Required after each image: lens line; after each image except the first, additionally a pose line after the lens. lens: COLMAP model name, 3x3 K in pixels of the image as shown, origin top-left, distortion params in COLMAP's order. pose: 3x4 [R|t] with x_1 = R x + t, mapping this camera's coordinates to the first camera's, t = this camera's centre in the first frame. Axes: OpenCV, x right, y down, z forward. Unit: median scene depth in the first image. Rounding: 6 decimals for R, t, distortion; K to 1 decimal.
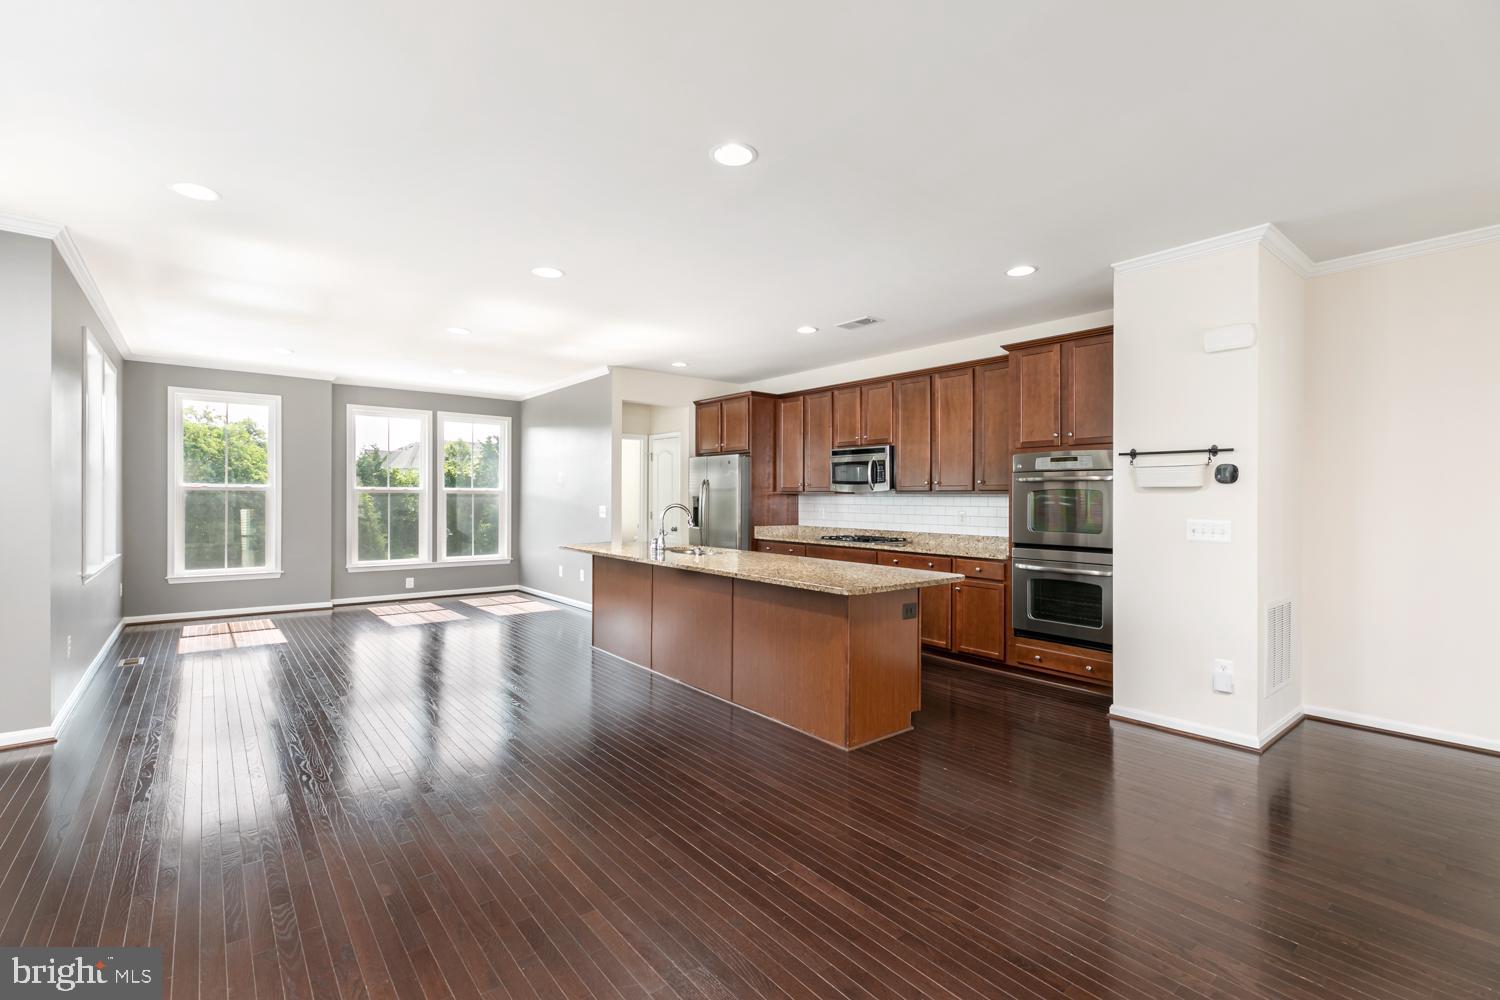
lens RADIAL K [[672.7, 0, 745.2], [0, 672.7, 494.2], [0, 0, 1]] dist [0.004268, -0.001545]
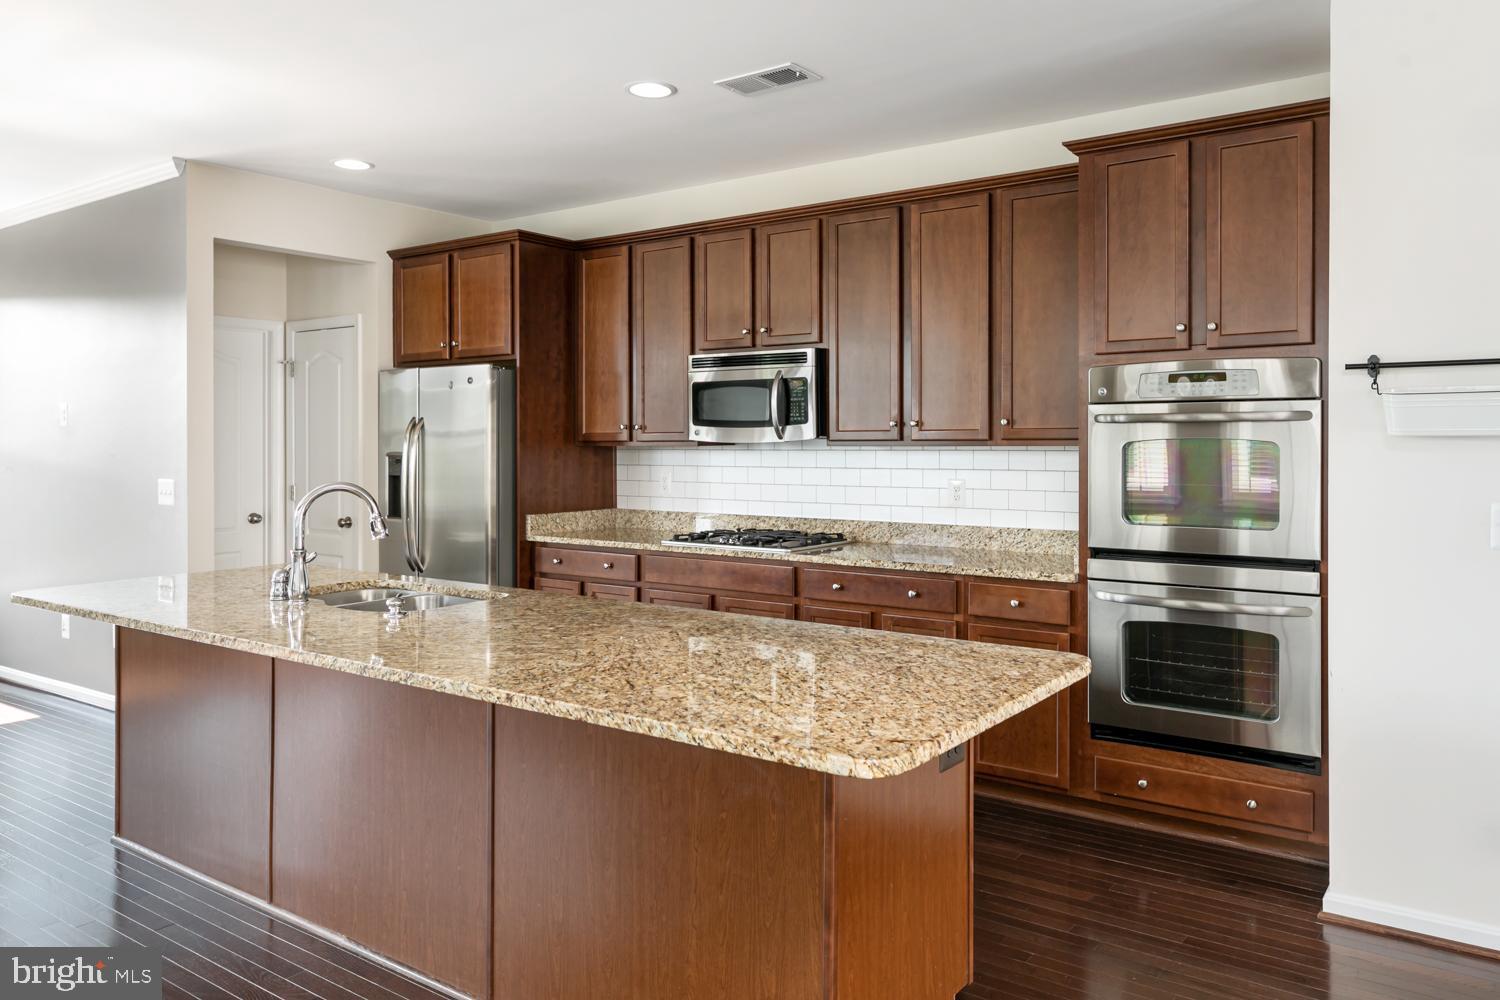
lens RADIAL K [[1061.0, 0, 815.8], [0, 1061.0, 418.4], [0, 0, 1]] dist [0.001098, 0.000507]
pose [[0.955473, -0.004827, 0.295040, -0.014473], [0.009016, 0.999877, -0.012838, -0.011149], [-0.294942, 0.014926, 0.955399, 0.266612]]
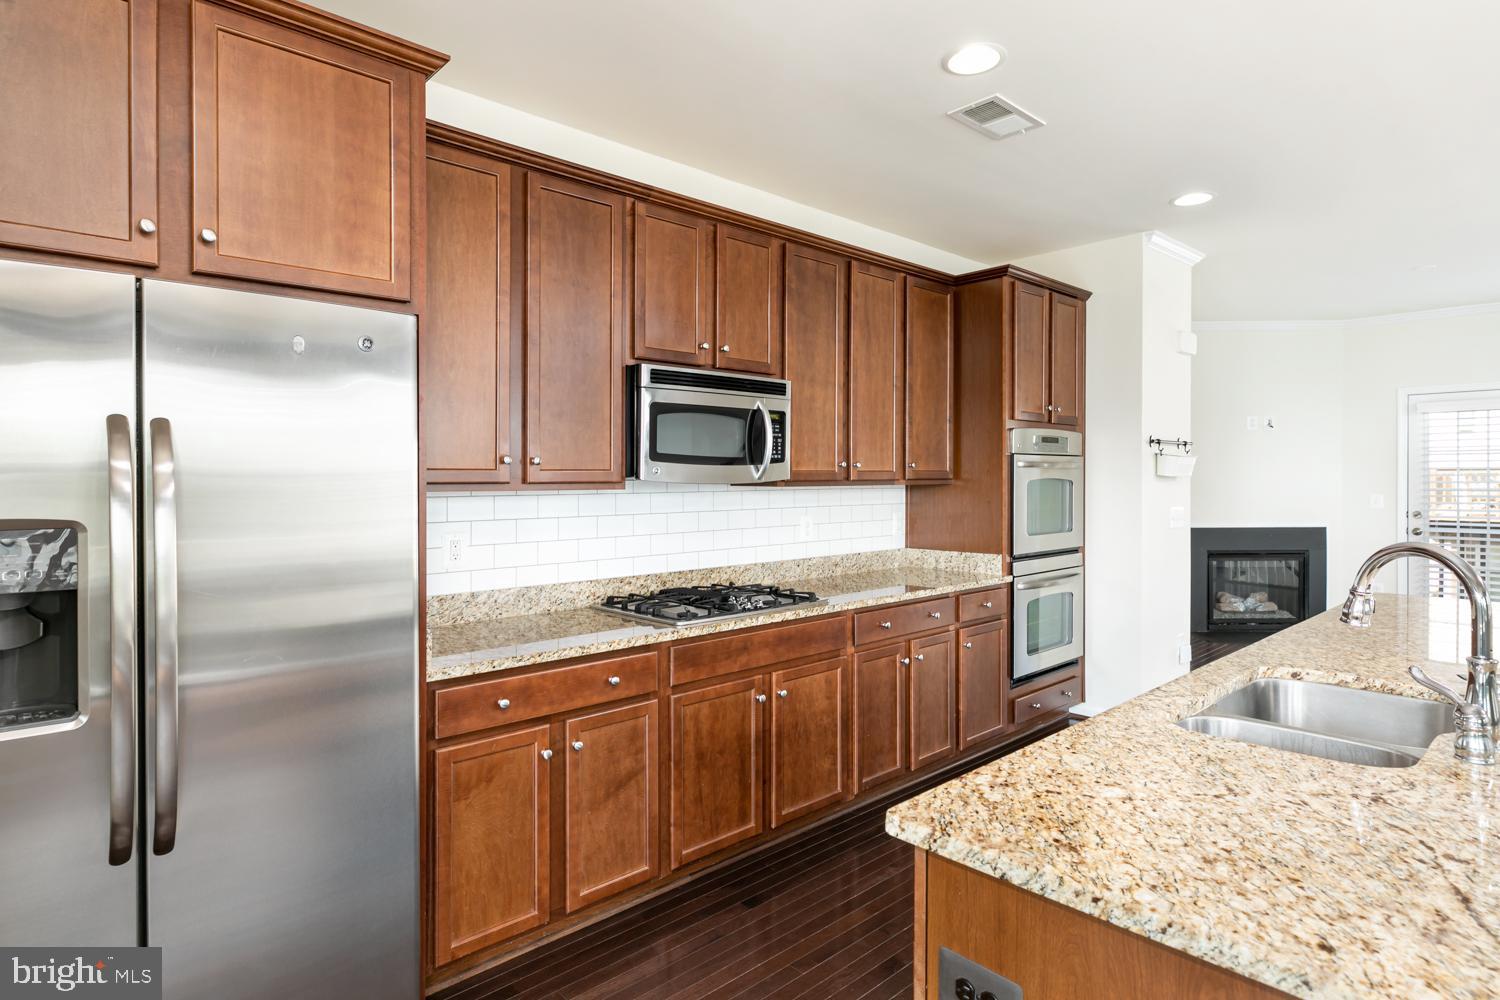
lens RADIAL K [[810.7, 0, 763.3], [0, 810.7, 479.7], [0, 0, 1]] dist [0.006442, -0.002632]
pose [[-0.079335, -0.011145, 0.996786, -0.338650], [-0.003268, 0.999935, 0.010920, -0.011683], [-0.996843, -0.002391, -0.079367, 1.087095]]
